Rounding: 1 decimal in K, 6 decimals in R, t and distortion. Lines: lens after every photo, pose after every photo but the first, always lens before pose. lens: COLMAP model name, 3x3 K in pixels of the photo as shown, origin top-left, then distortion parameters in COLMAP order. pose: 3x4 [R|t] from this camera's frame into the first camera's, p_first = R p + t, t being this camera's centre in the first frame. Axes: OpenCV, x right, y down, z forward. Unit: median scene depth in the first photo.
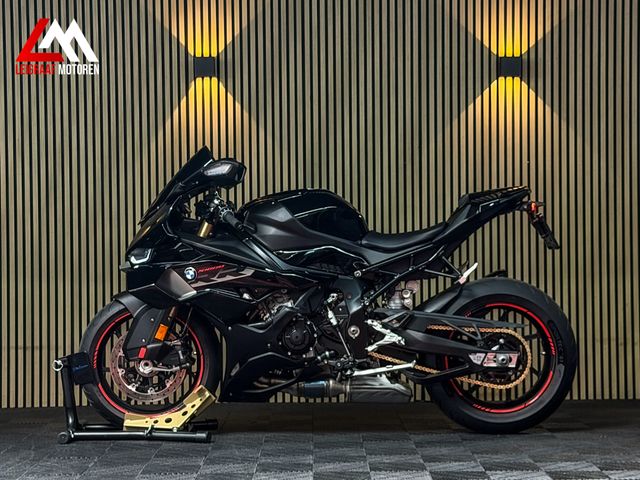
lens RADIAL K [[1415.1, 0, 321.2], [0, 1415.1, 239.2], [0, 0, 1]] dist [0.159987, 0.000000]
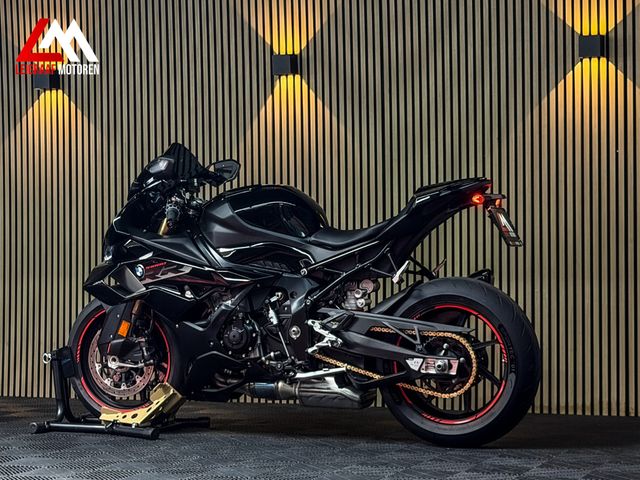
lens RADIAL K [[1415.1, 0, 322.2], [0, 1415.1, 242.4], [0, 0, 1]] dist [0.159987, 0.000000]
pose [[0.919167, -0.002122, -0.393863, 0.397395], [0.001092, 0.999995, -0.002840, 0.006860], [0.393867, 0.002181, 0.919165, 0.118121]]
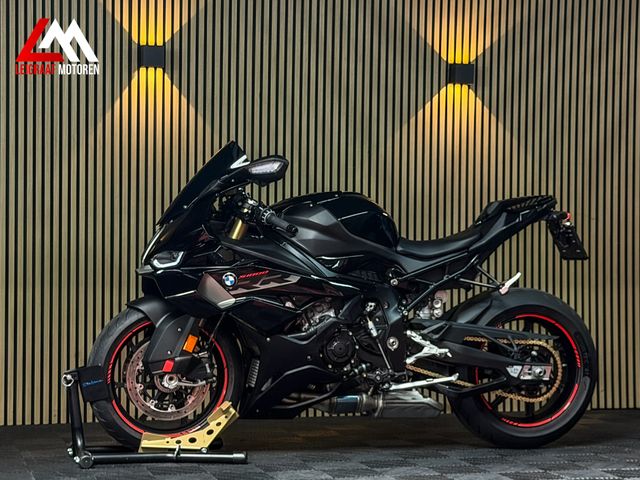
lens RADIAL K [[1415.1, 0, 324.2], [0, 1415.1, 236.7], [0, 0, 1]] dist [0.159987, 0.000000]
pose [[0.963018, 0.021416, 0.268586, -0.263346], [-0.019127, 0.999755, -0.011137, 0.005198], [-0.268758, 0.005588, 0.963191, 0.093685]]
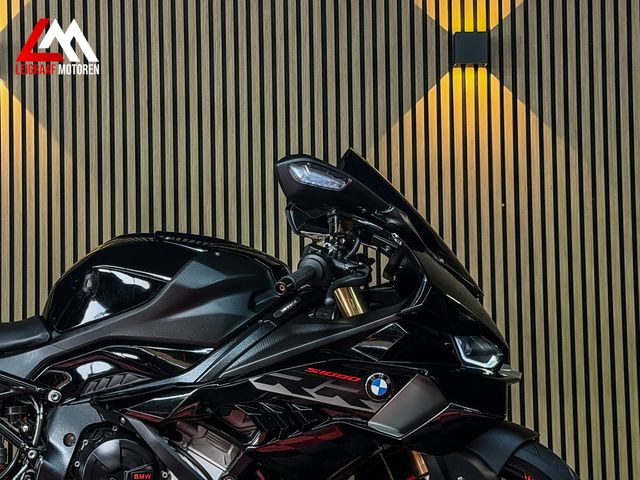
lens RADIAL K [[1435.0, 0, 315.3], [0, 1435.0, 250.5], [0, 0, 1]] dist [0.152181, 0.000000]
pose [[0.999653, -0.007576, -0.025230, 0.097109], [0.006160, 0.998428, -0.055709, -0.000664], [0.025613, 0.055535, 0.998128, 0.458326]]
